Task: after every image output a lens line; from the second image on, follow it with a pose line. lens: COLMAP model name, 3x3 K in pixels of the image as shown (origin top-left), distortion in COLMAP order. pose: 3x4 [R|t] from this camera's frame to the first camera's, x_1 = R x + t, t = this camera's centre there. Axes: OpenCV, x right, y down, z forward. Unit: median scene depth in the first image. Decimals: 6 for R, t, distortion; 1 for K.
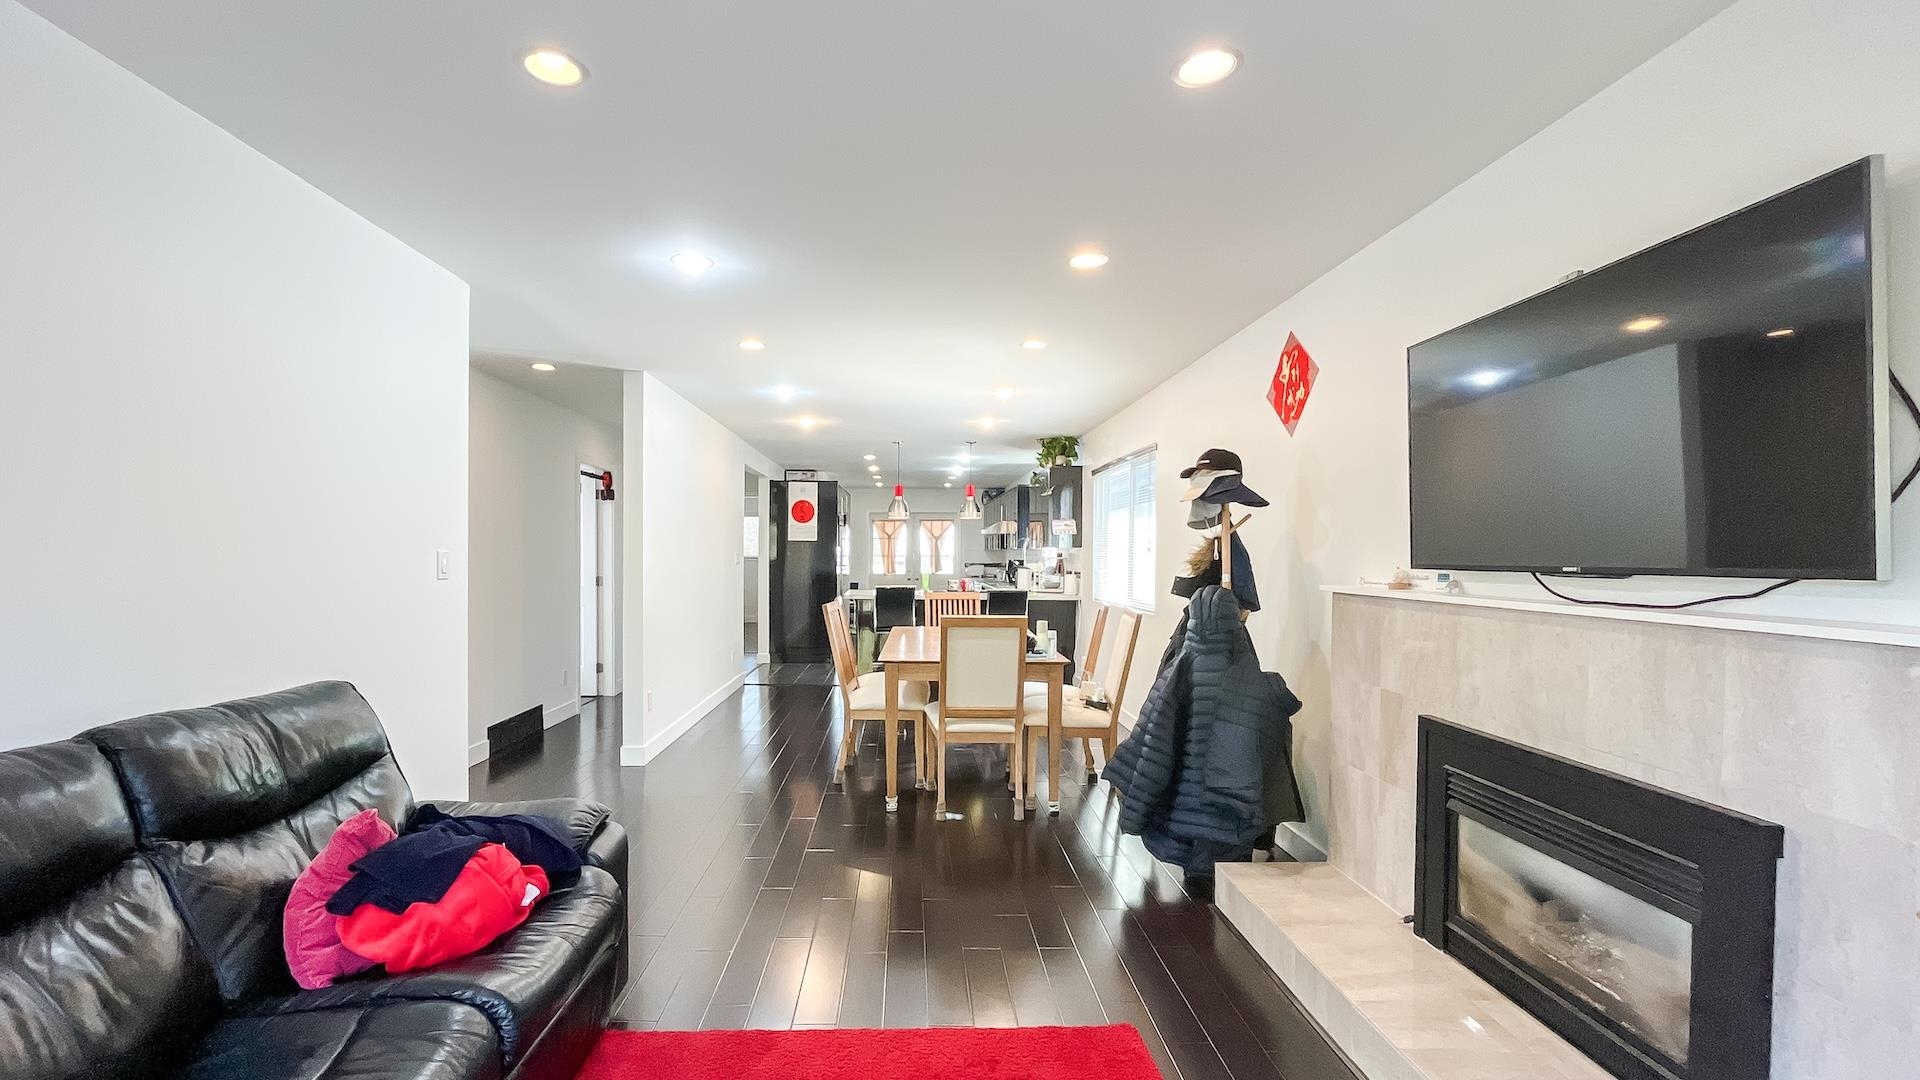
lens RADIAL K [[797.9, 0, 901.5], [0, 797.9, 565.9], [0, 0, 1]] dist [-0.000275, -0.000116]
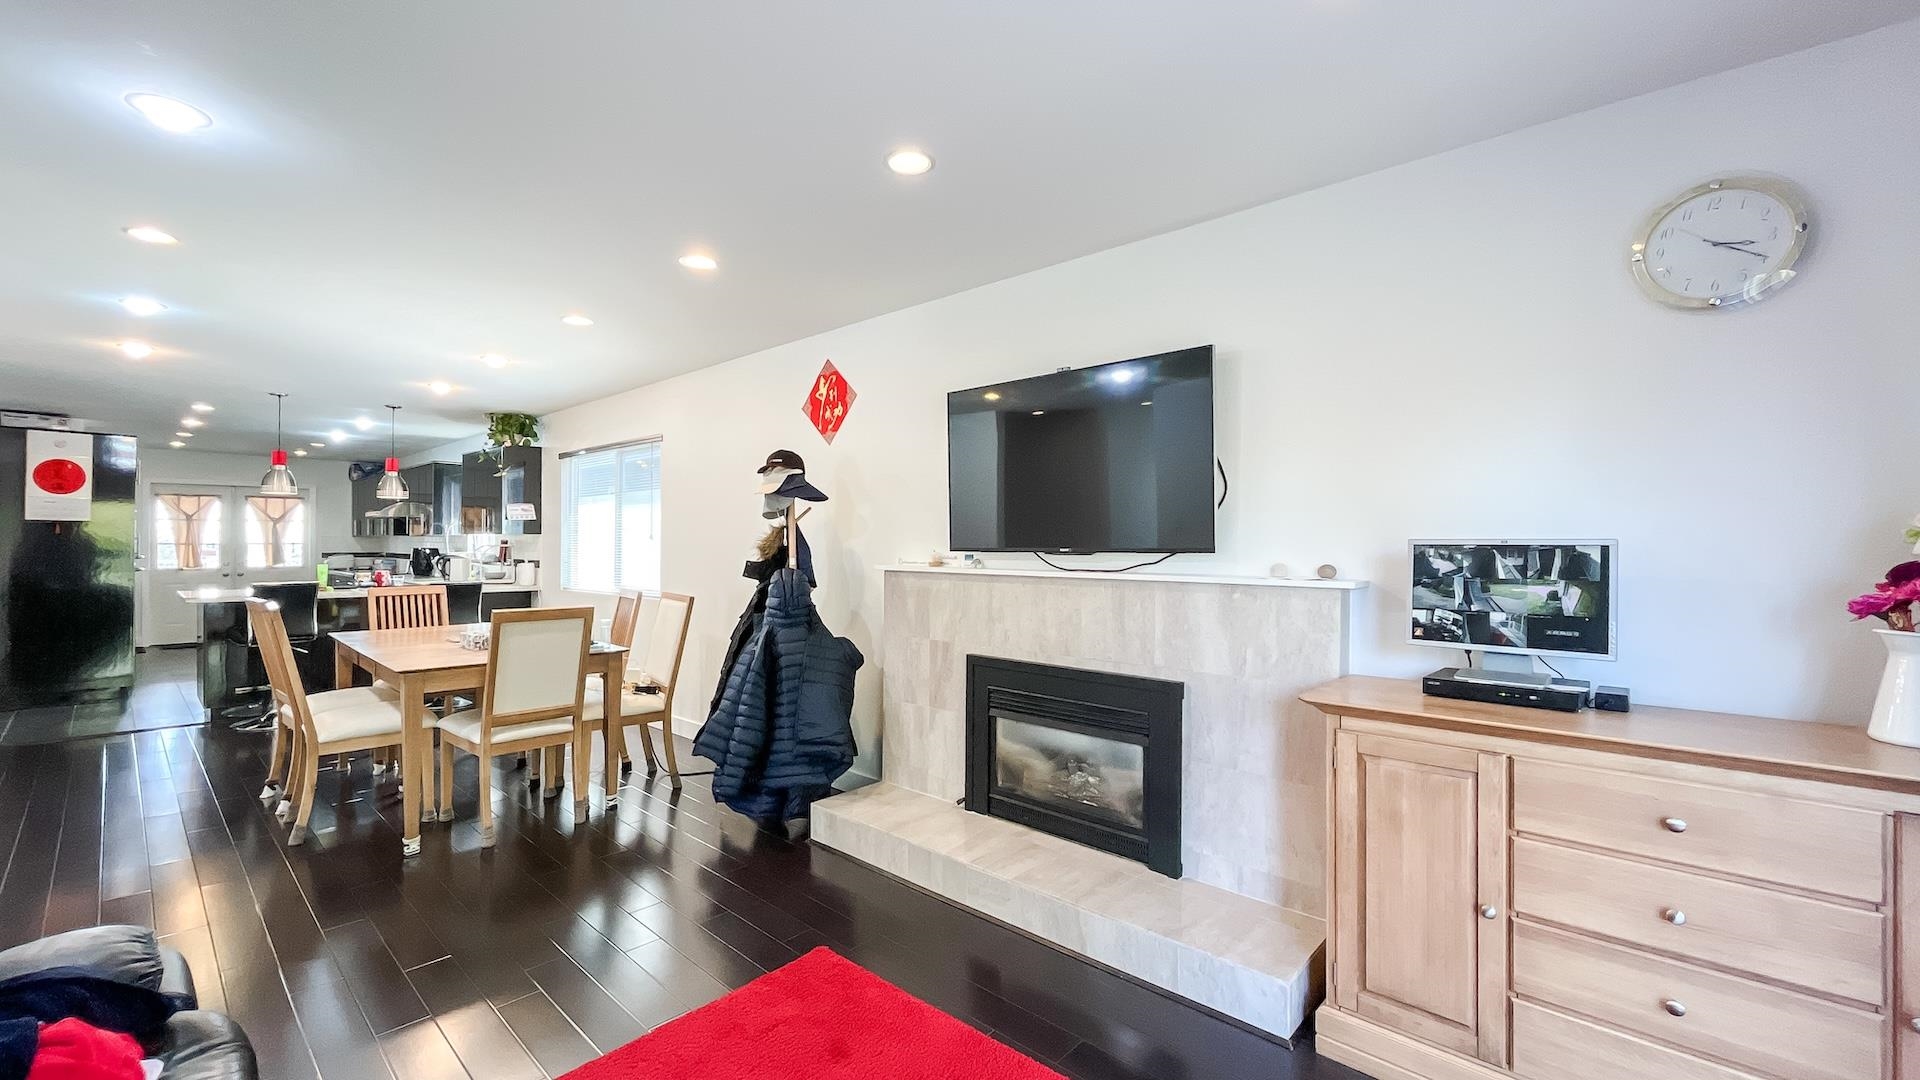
lens RADIAL K [[773.7, 0, 956.6], [0, 773.7, 542.9], [0, 0, 1]] dist [-0.002436, -0.000480]
pose [[0.673470, 0.000441, 0.739215, -0.255546], [0.009801, 0.999907, -0.009526, 0.001288], [-0.739150, 0.013660, 0.673402, 0.057871]]
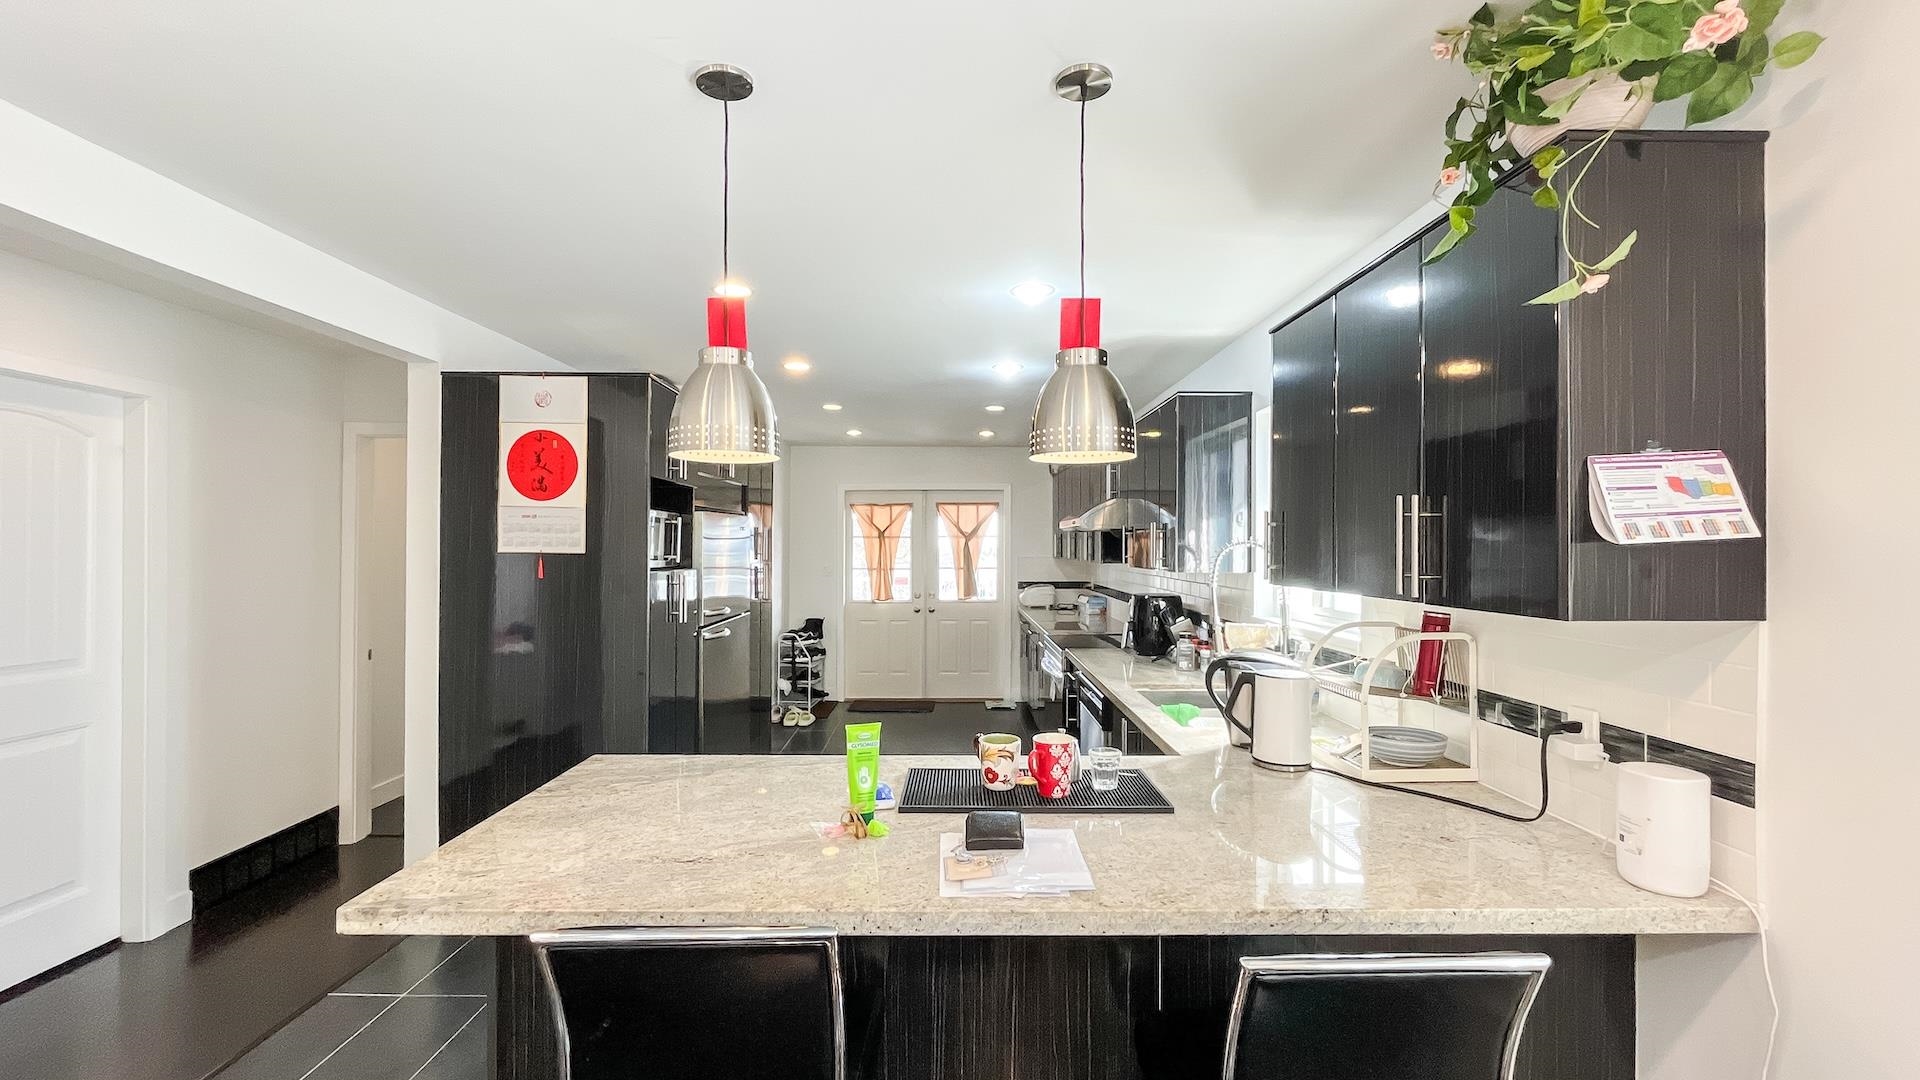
lens RADIAL K [[773.7, 0, 956.6], [0, 773.7, 542.9], [0, 0, 1]] dist [-0.002436, -0.000480]
pose [[0.999950, -0.001913, 0.009780, 0.125865], [0.002093, 0.999828, -0.018440, -0.081393], [-0.009743, 0.018460, 0.999782, 1.868969]]
